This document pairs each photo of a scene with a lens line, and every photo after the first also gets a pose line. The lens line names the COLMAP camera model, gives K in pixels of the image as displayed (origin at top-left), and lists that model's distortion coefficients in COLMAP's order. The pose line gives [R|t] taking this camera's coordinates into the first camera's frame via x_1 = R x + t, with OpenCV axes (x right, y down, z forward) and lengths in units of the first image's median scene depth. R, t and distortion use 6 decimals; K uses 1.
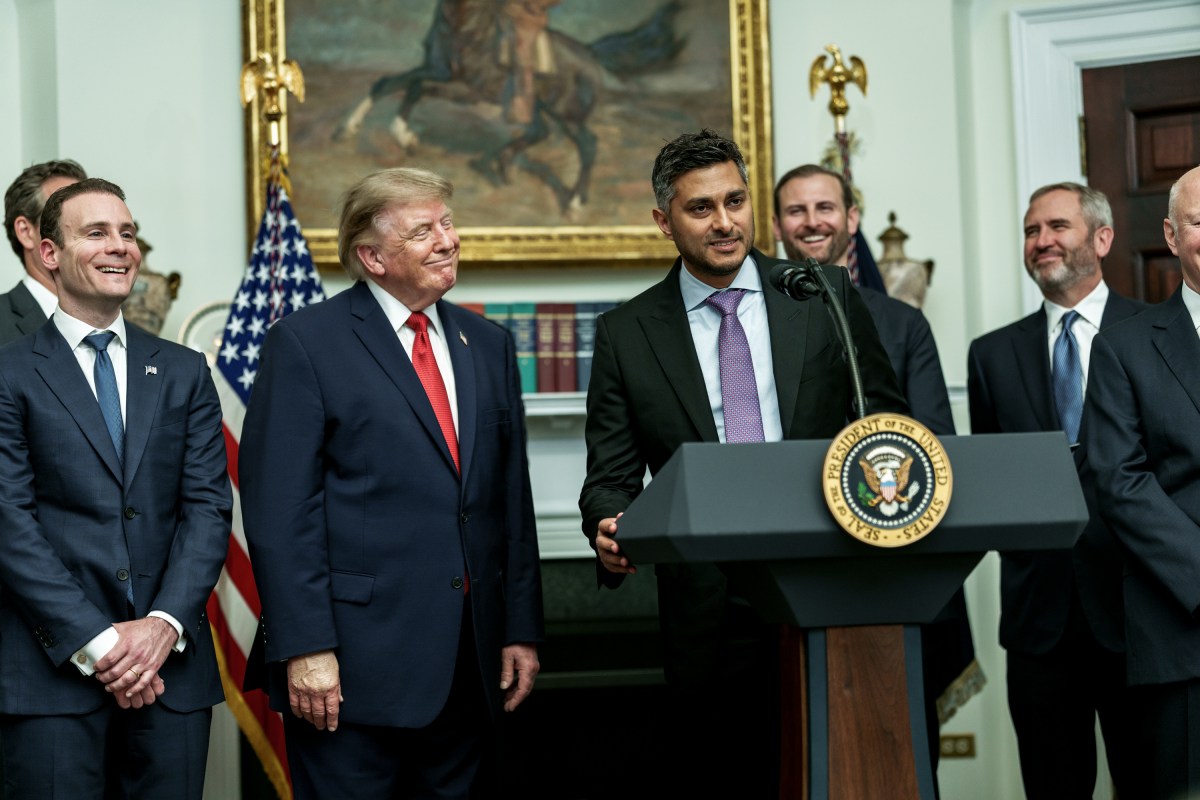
lens RADIAL K [[2591.7, 0, 600.0], [0, 2591.7, 400.0], [0, 0, 1]] dist [0.056046, 0.141055]
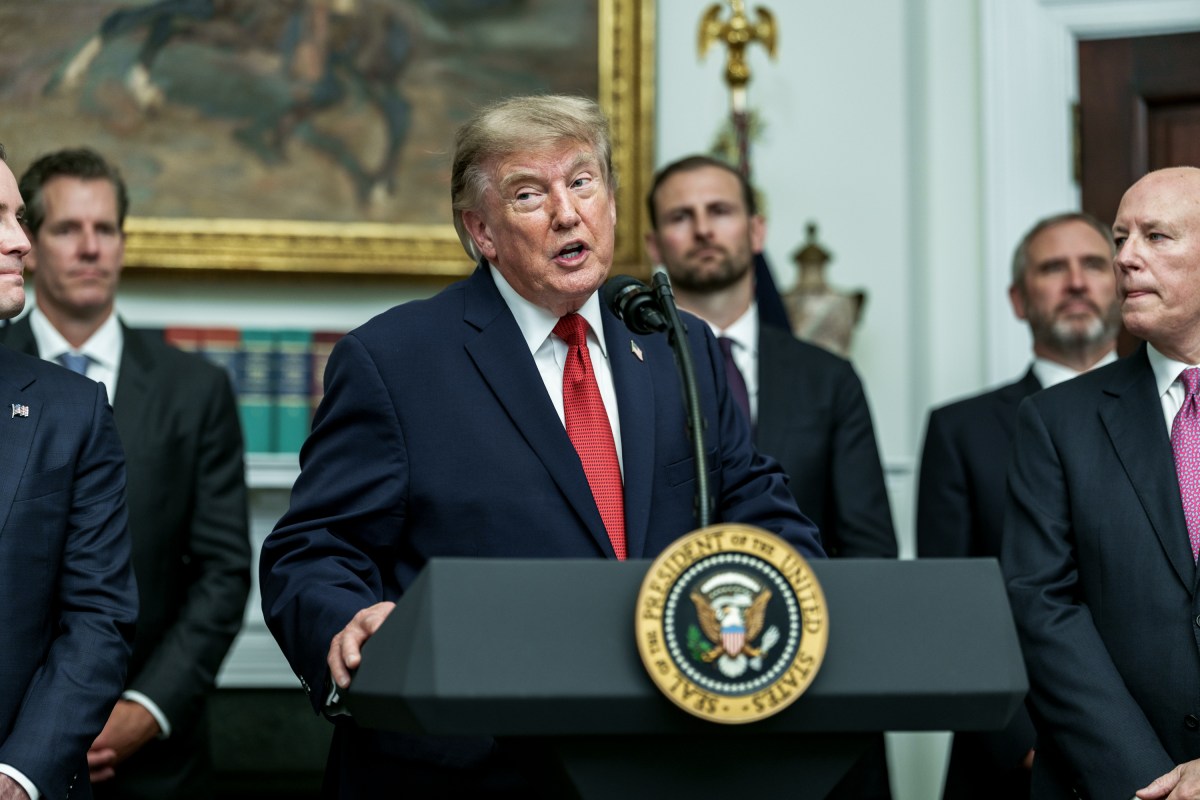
lens RADIAL K [[3309.7, 0, 601.5], [0, 3309.7, 315.0], [0, 0, 1]] dist [0.042748, -0.296248]
pose [[0.998867, 0.036872, 0.030094, 0.047825], [-0.035672, 0.998584, -0.039475, -0.014033], [-0.031507, 0.038357, 0.998767, 0.135930]]
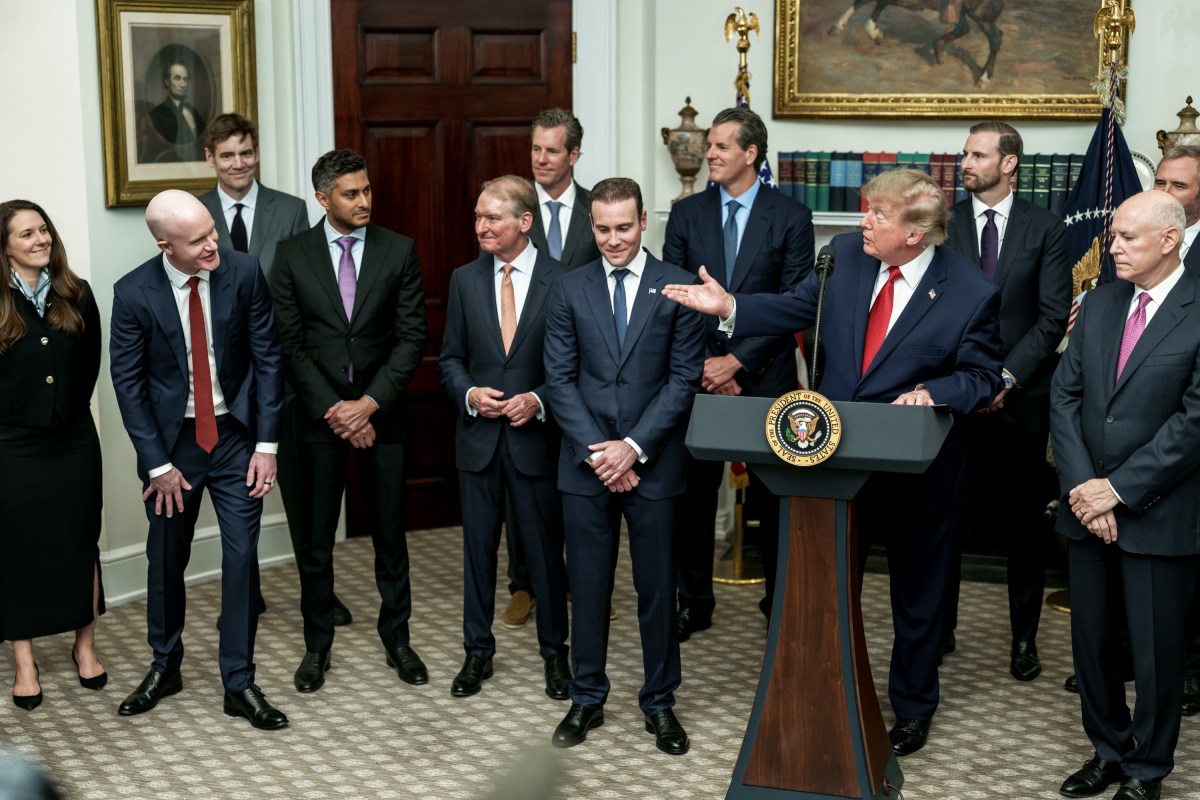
lens RADIAL K [[1799.1, 0, 614.2], [0, 1799.1, 396.9], [0, 0, 1]] dist [0.008219, 0.021538]
pose [[0.887147, 0.116983, -0.446415, 0.530487], [-0.001824, 0.968219, 0.250097, -0.288147], [0.461484, -0.221059, 0.859166, -0.084028]]
